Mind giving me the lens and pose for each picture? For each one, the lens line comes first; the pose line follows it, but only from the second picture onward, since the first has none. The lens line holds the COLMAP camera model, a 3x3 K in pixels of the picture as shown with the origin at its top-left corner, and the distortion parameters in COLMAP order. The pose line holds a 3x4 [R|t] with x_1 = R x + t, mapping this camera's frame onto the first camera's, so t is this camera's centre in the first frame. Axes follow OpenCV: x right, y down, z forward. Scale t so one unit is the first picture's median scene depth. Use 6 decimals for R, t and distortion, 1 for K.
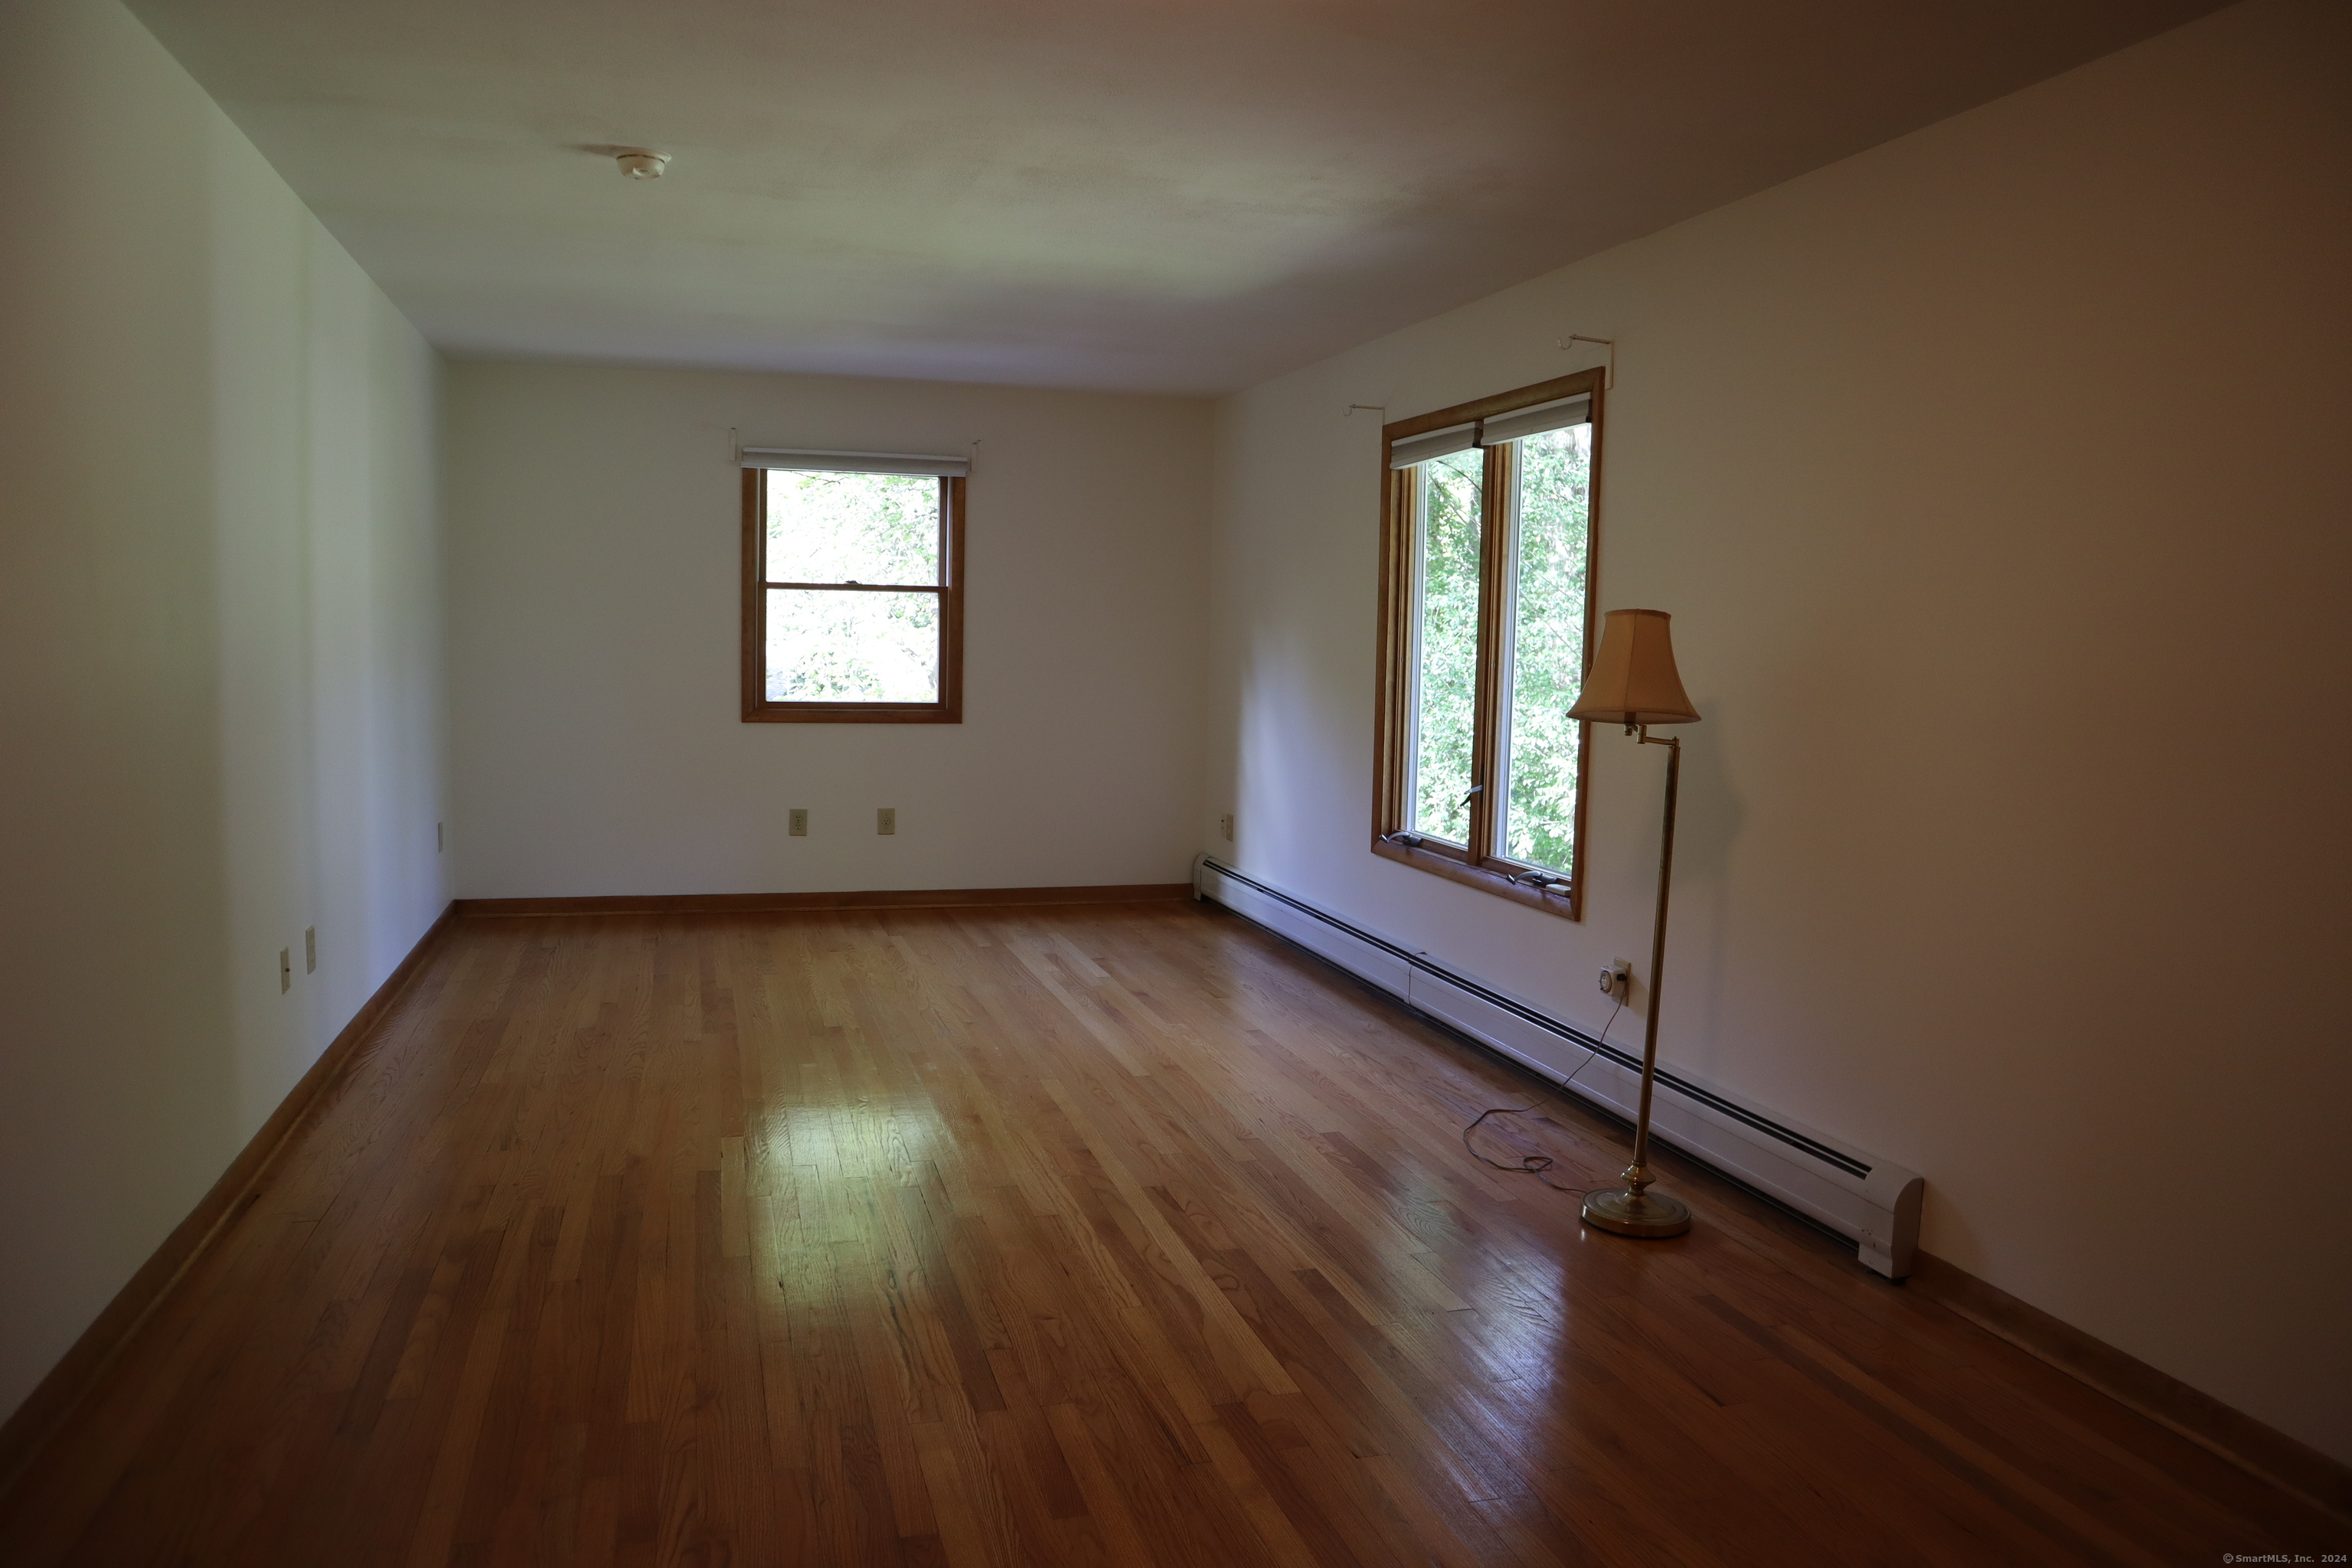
lens RADIAL K [[1649.3, 0, 1176.0], [0, 1649.3, 784.0], [0, 0, 1]] dist [-0.075404, 0.069542]
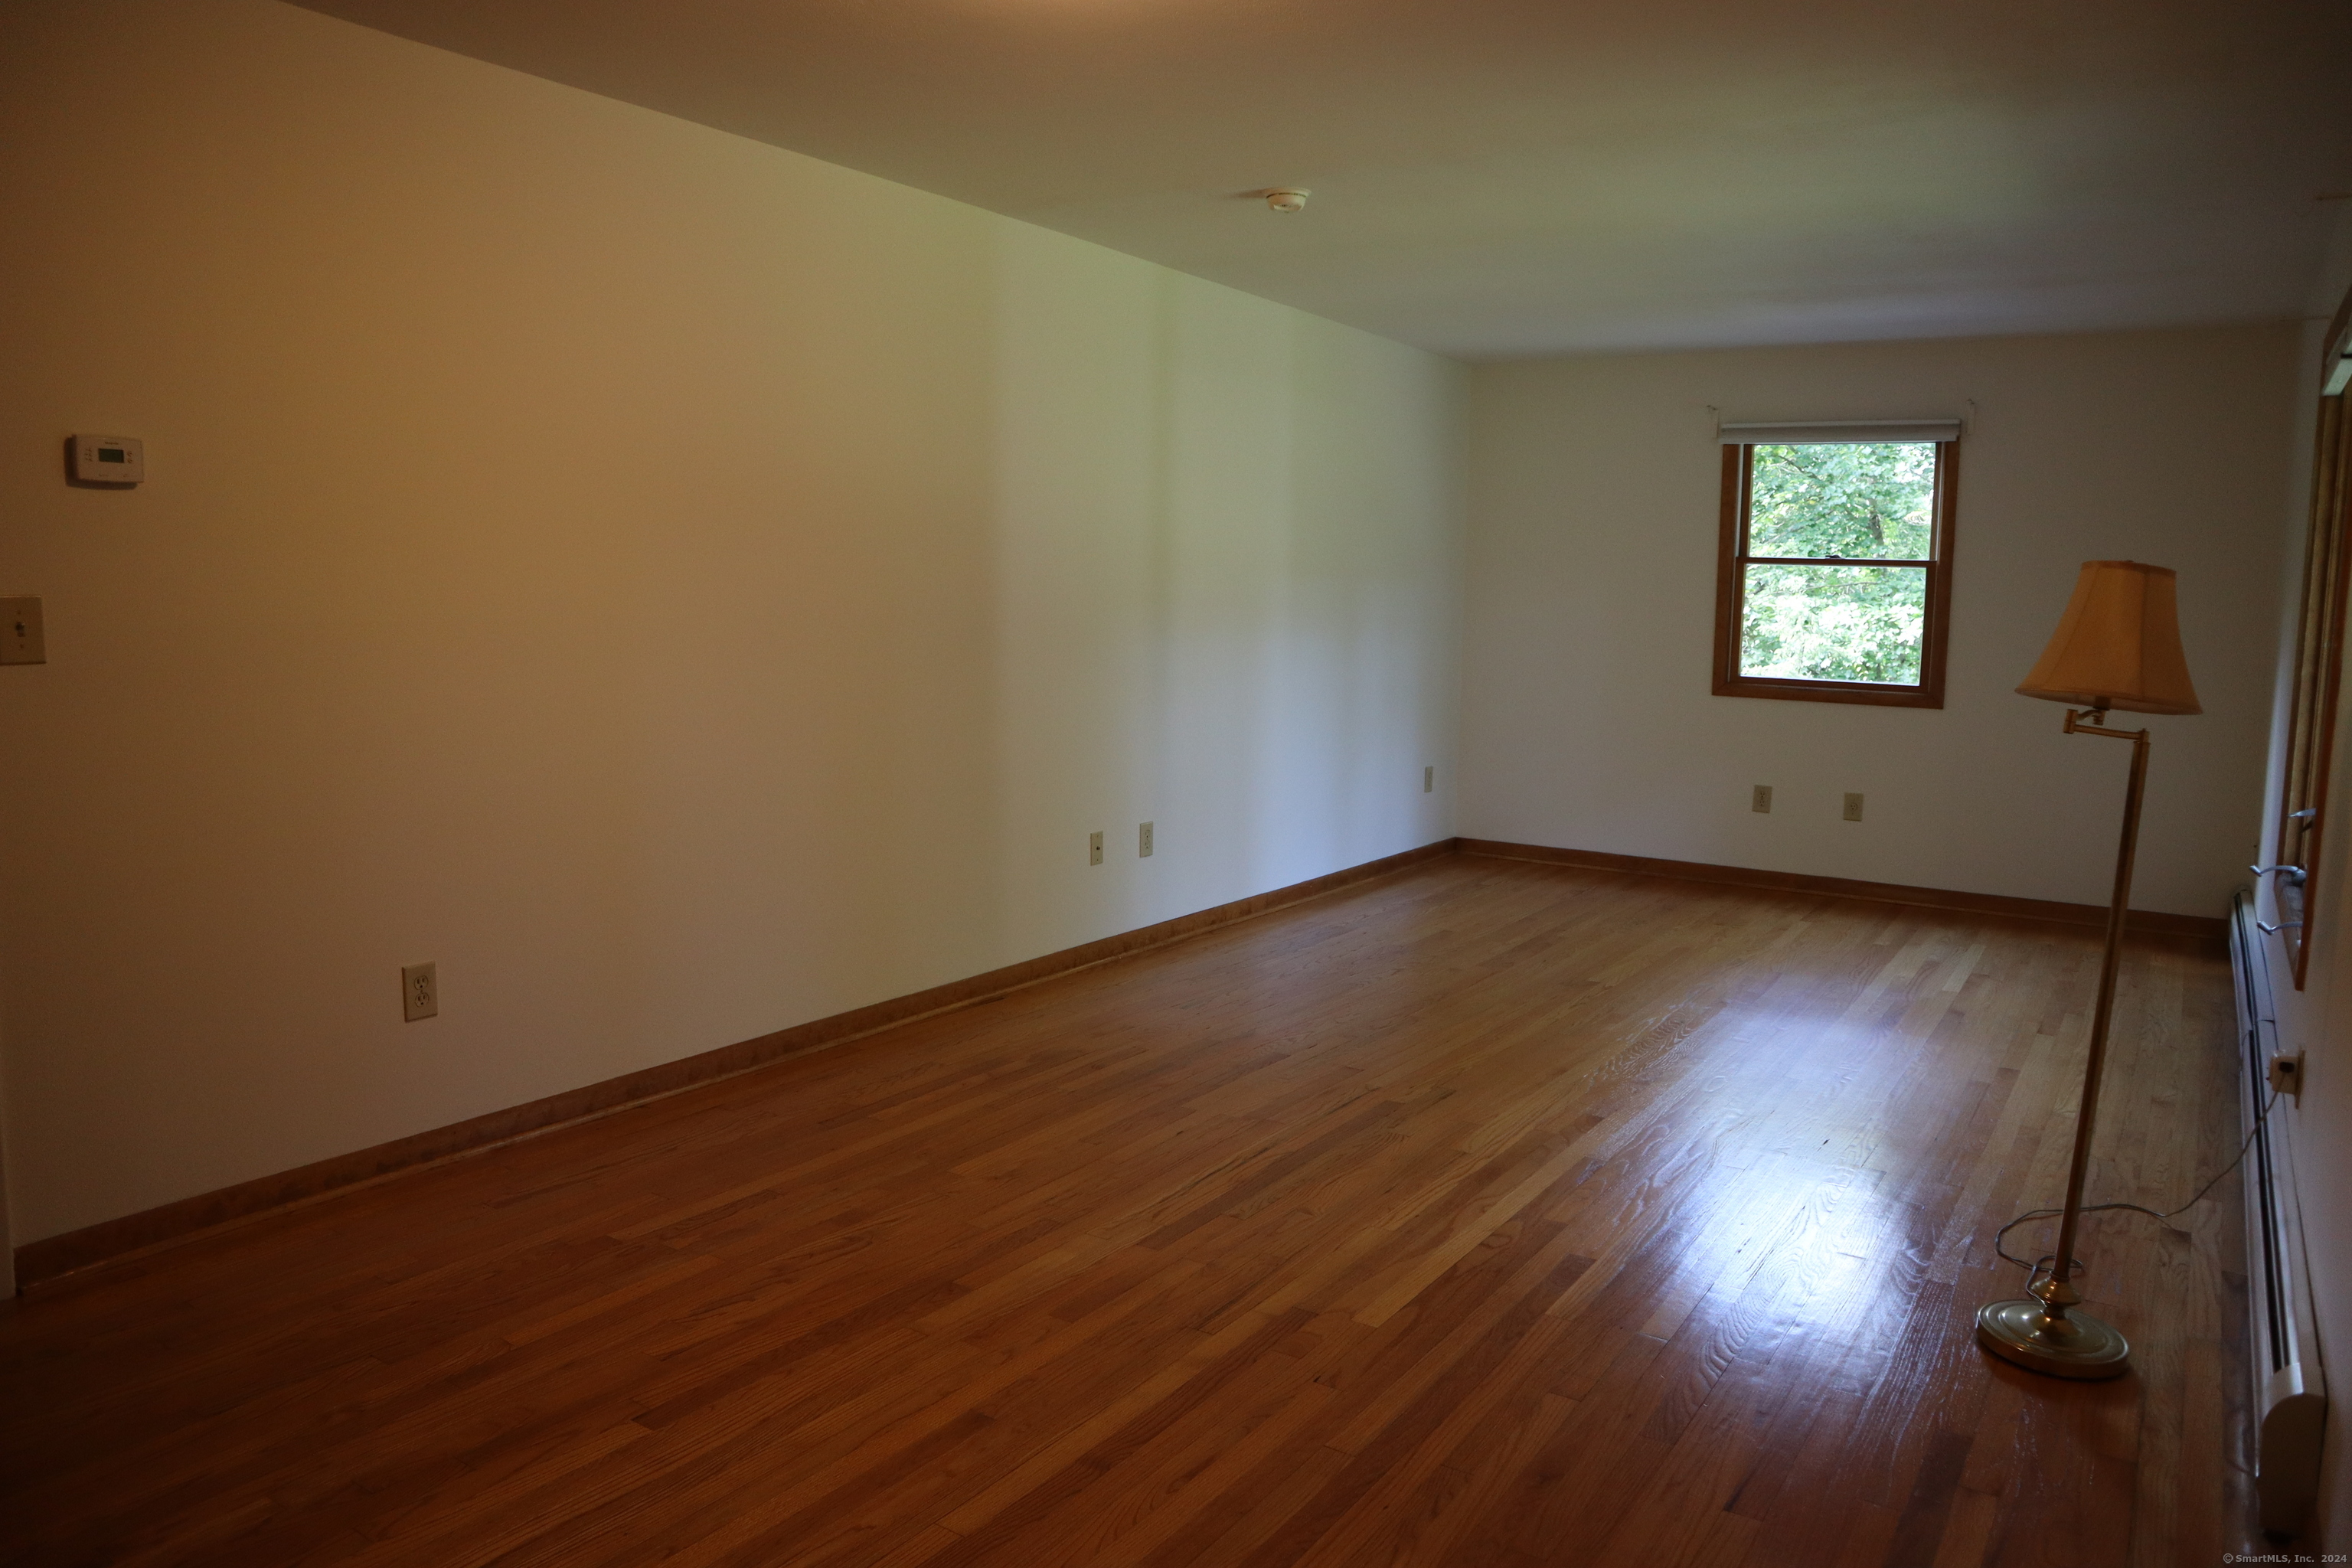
lens RADIAL K [[1653.8, 0, 1174.8], [0, 1653.8, 771.7], [0, 0, 1]] dist [-0.077950, -0.000240]
pose [[0.659277, 0.078104, -0.747833, 0.282910], [-0.078243, 0.996317, 0.035078, 0.000016], [0.747818, 0.035387, 0.662960, 0.081858]]
